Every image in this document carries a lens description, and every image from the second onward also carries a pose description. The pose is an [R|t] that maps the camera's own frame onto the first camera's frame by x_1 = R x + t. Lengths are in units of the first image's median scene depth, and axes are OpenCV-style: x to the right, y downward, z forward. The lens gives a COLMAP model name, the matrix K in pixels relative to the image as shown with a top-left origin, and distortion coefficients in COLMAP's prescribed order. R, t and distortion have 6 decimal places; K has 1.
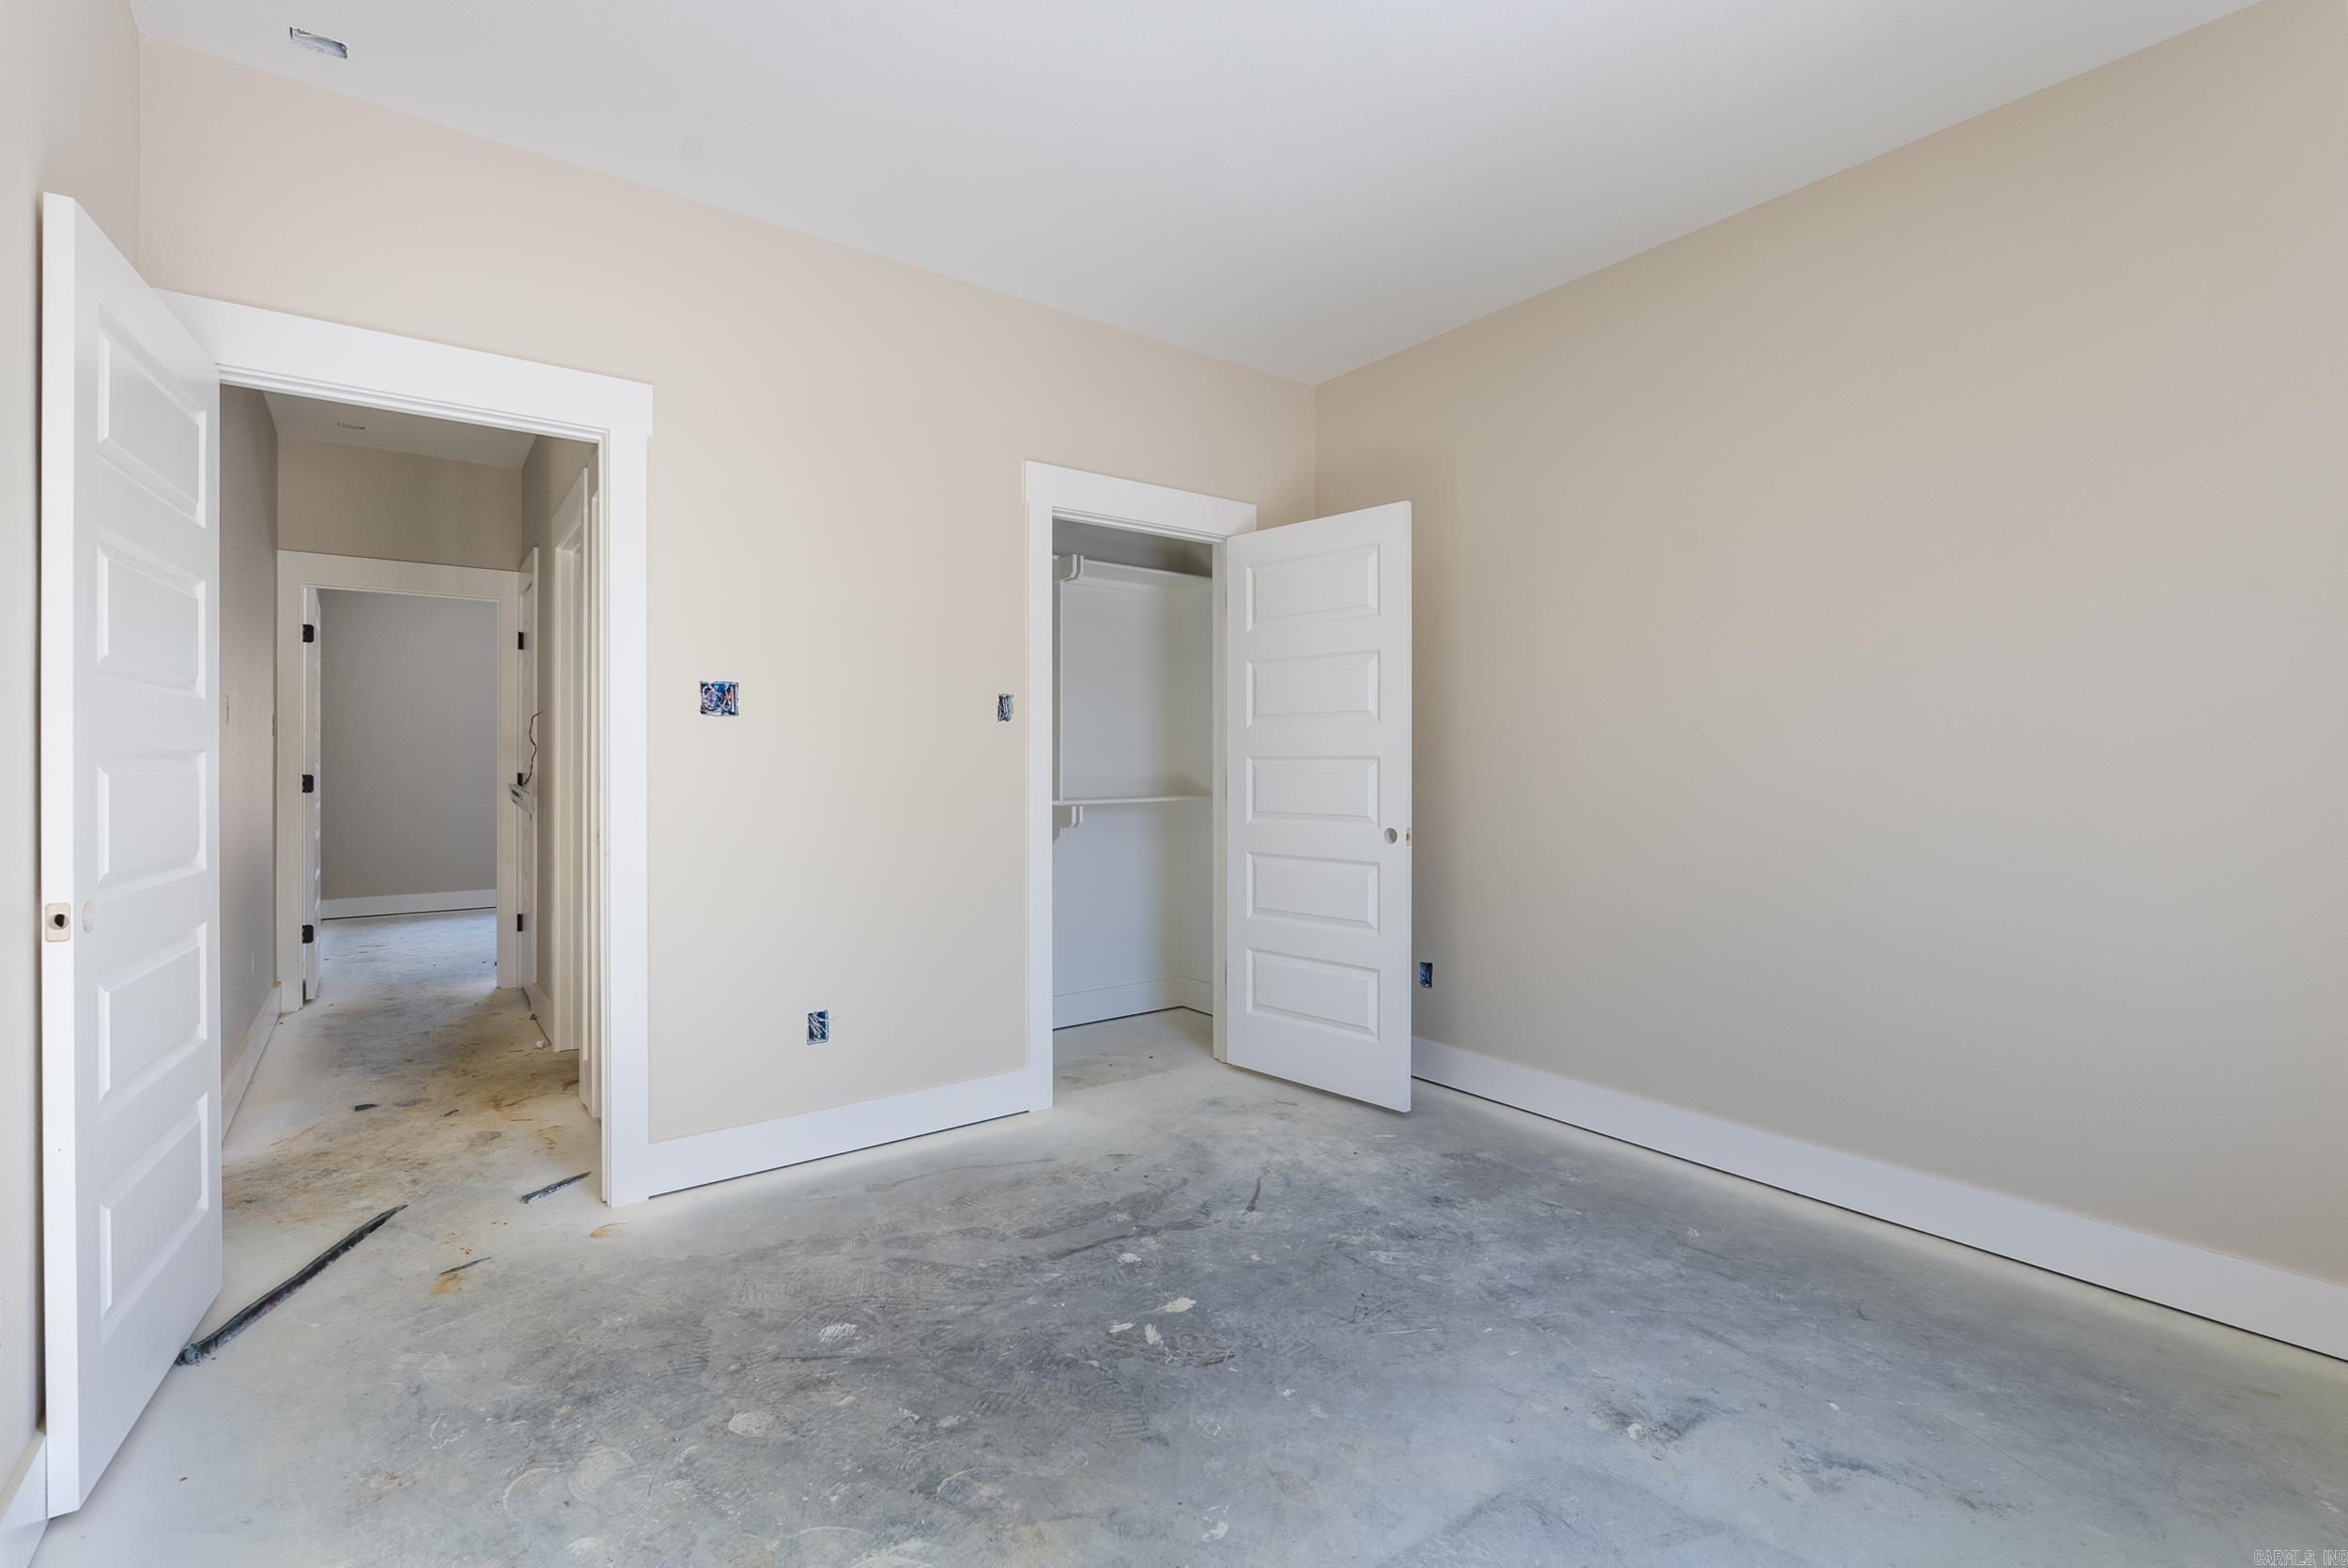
lens RADIAL K [[1032.8, 0, 1154.5], [0, 1032.8, 771.0], [0, 0, 1]] dist [-0.004545, 0.000029]
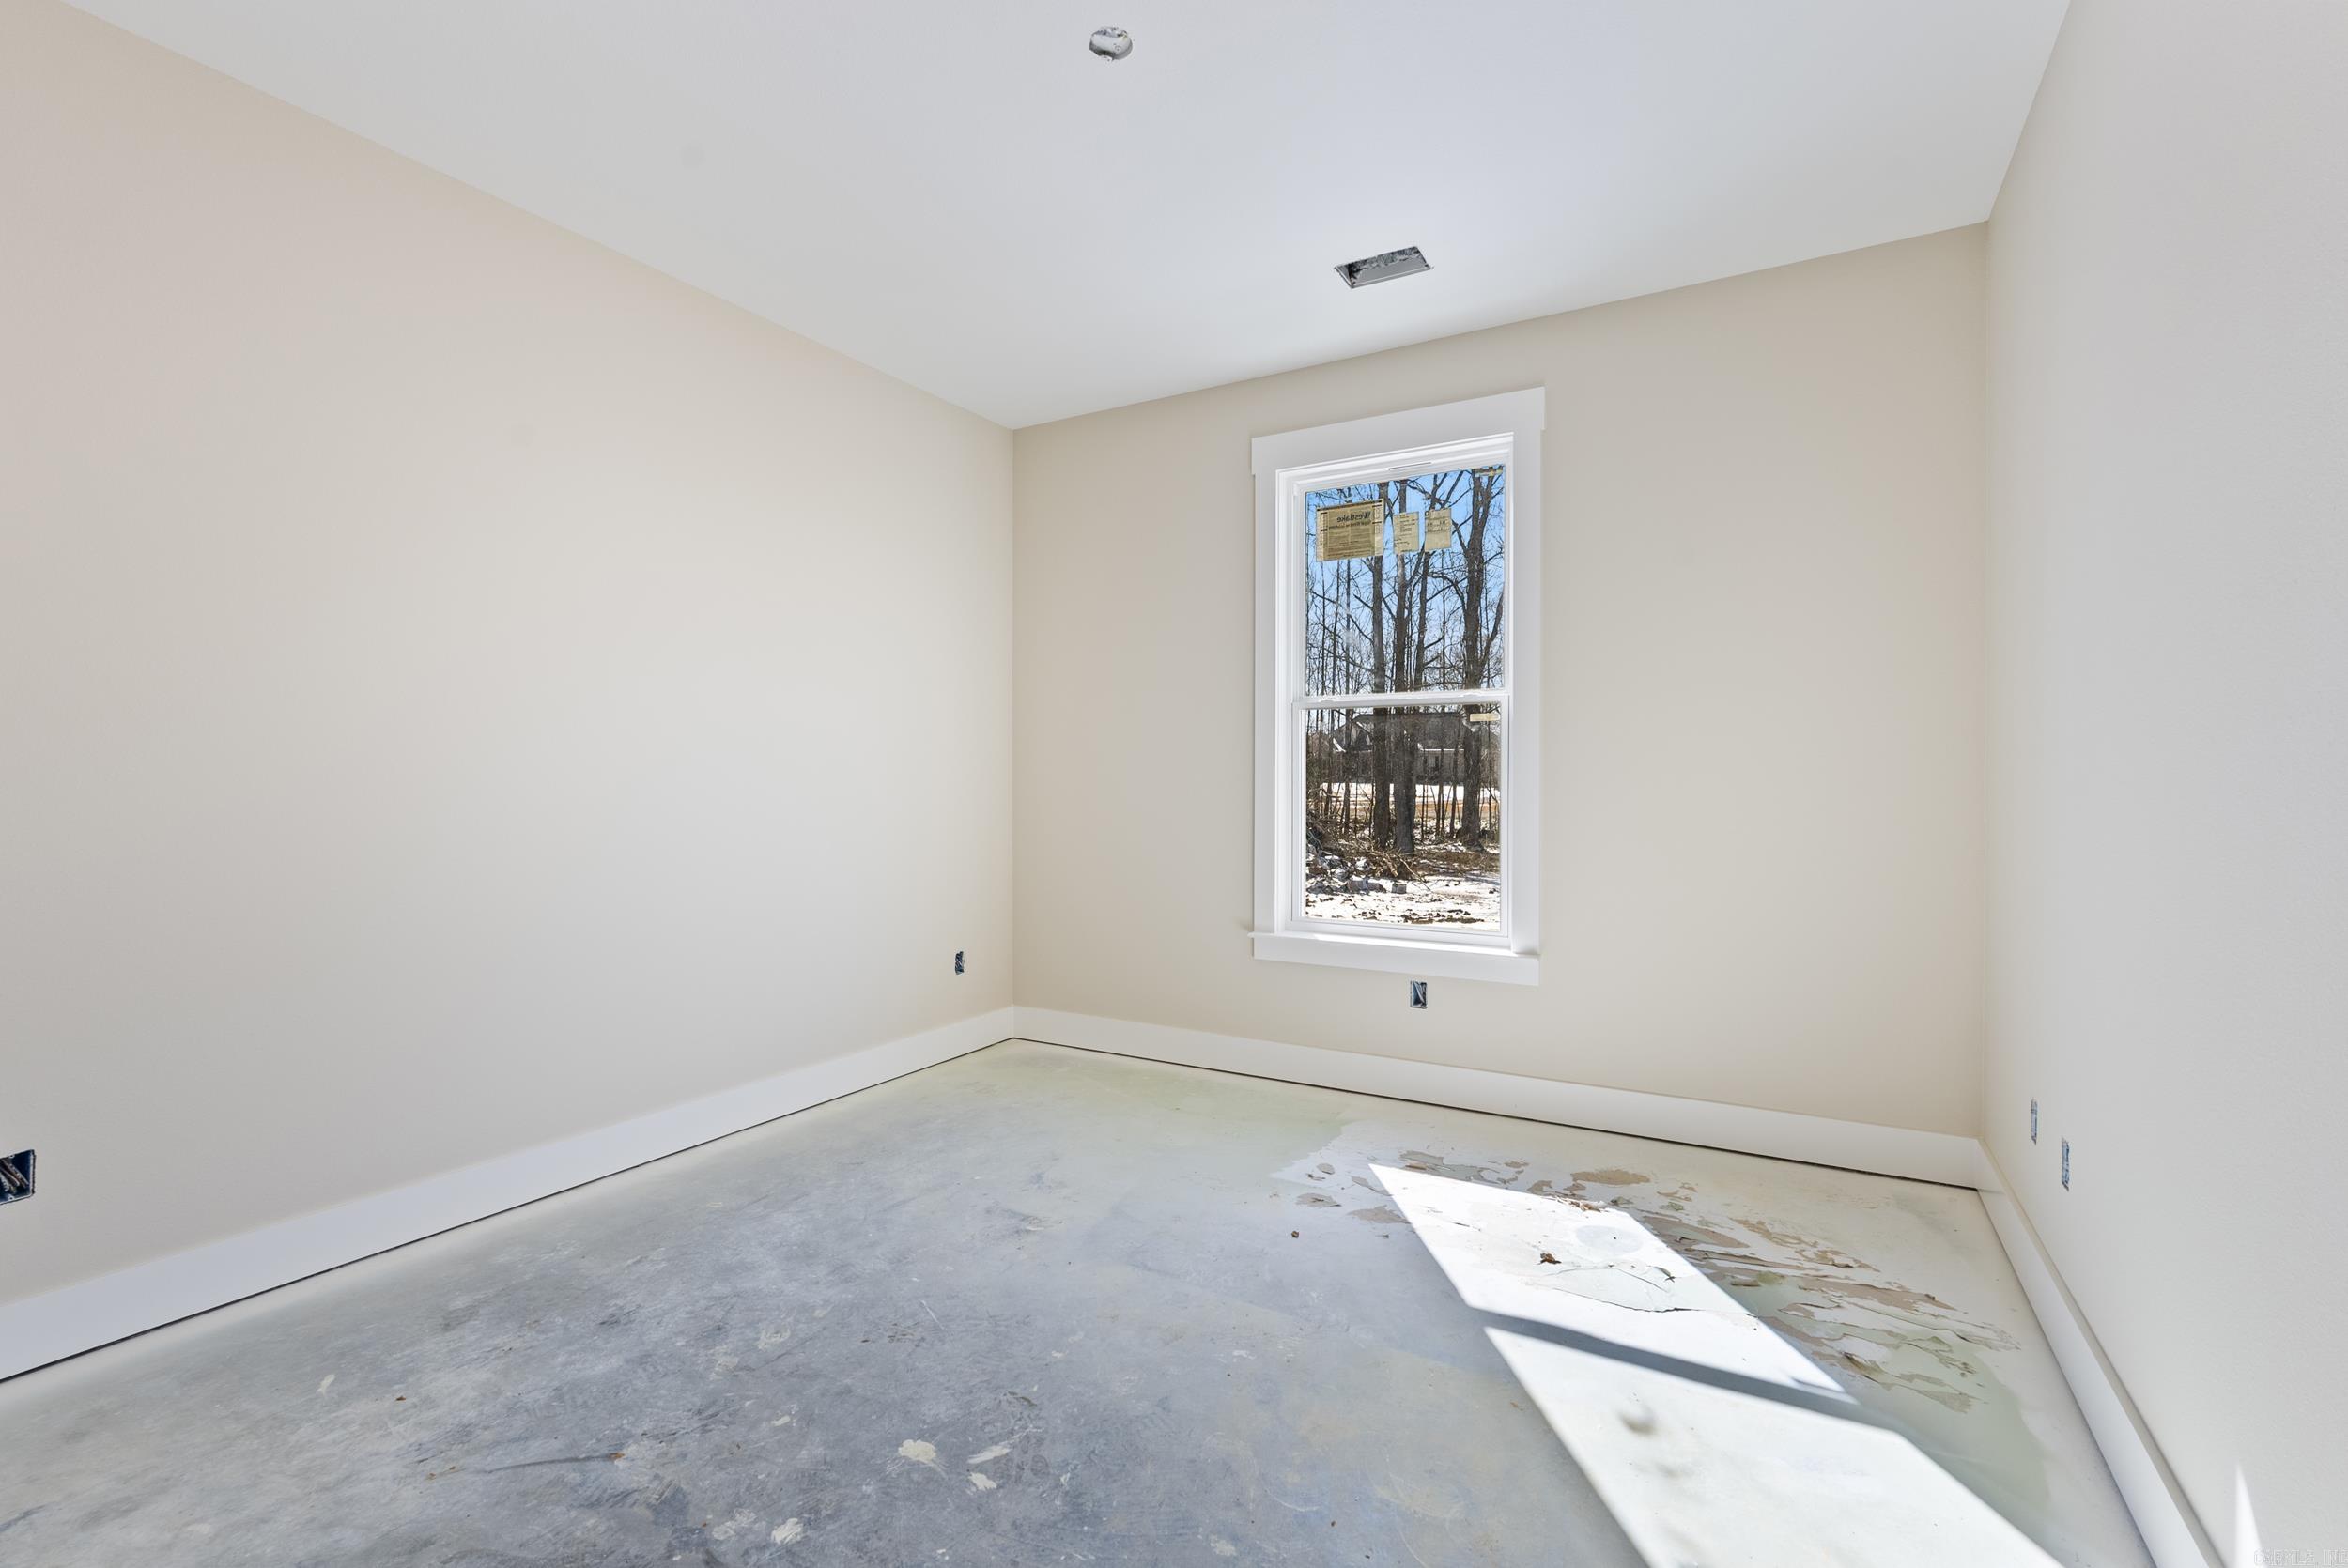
lens RADIAL K [[1032.8, 0, 1174.9], [0, 1032.8, 780.3], [0, 0, 1]] dist [-0.004545, 0.000029]
pose [[-0.398301, -0.000583, 0.917254, -0.745836], [0.005799, 0.999978, 0.003153, -0.011959], [-0.917236, 0.006575, -0.398289, 1.054006]]
